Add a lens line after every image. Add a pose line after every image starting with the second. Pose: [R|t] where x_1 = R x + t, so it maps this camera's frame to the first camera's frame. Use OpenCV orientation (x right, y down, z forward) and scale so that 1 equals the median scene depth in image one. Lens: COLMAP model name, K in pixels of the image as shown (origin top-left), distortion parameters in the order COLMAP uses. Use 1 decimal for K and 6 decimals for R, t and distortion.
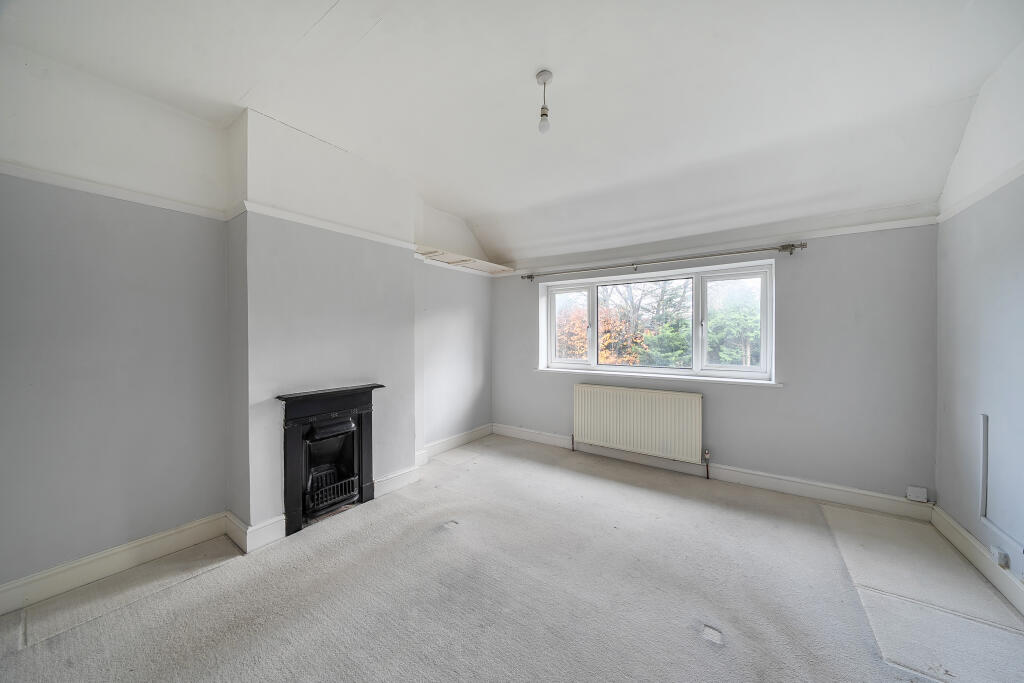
lens RADIAL K [[347.0, 0, 514.6], [0, 347.0, 336.4], [0, 0, 1]] dist [-0.005978, 0.000081]
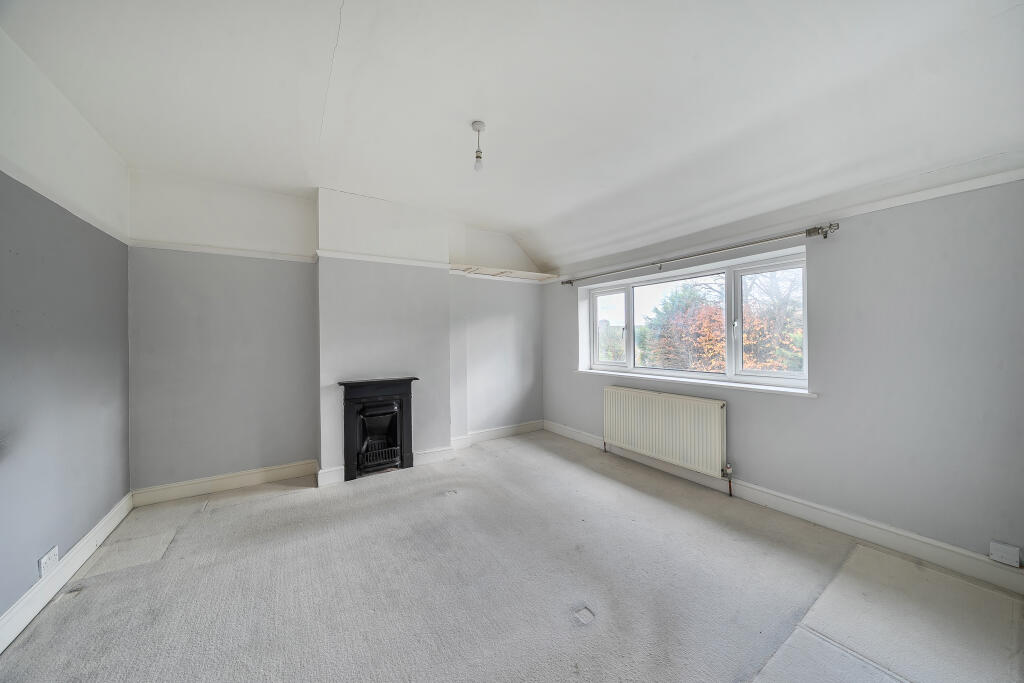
lens RADIAL K [[347.0, 0, 514.6], [0, 347.0, 336.4], [0, 0, 1]] dist [-0.005978, 0.000081]
pose [[0.926800, -0.009703, -0.375431, 0.381177], [0.007620, 0.999946, -0.007032, -0.001469], [0.375479, 0.003657, 0.926824, -0.043923]]
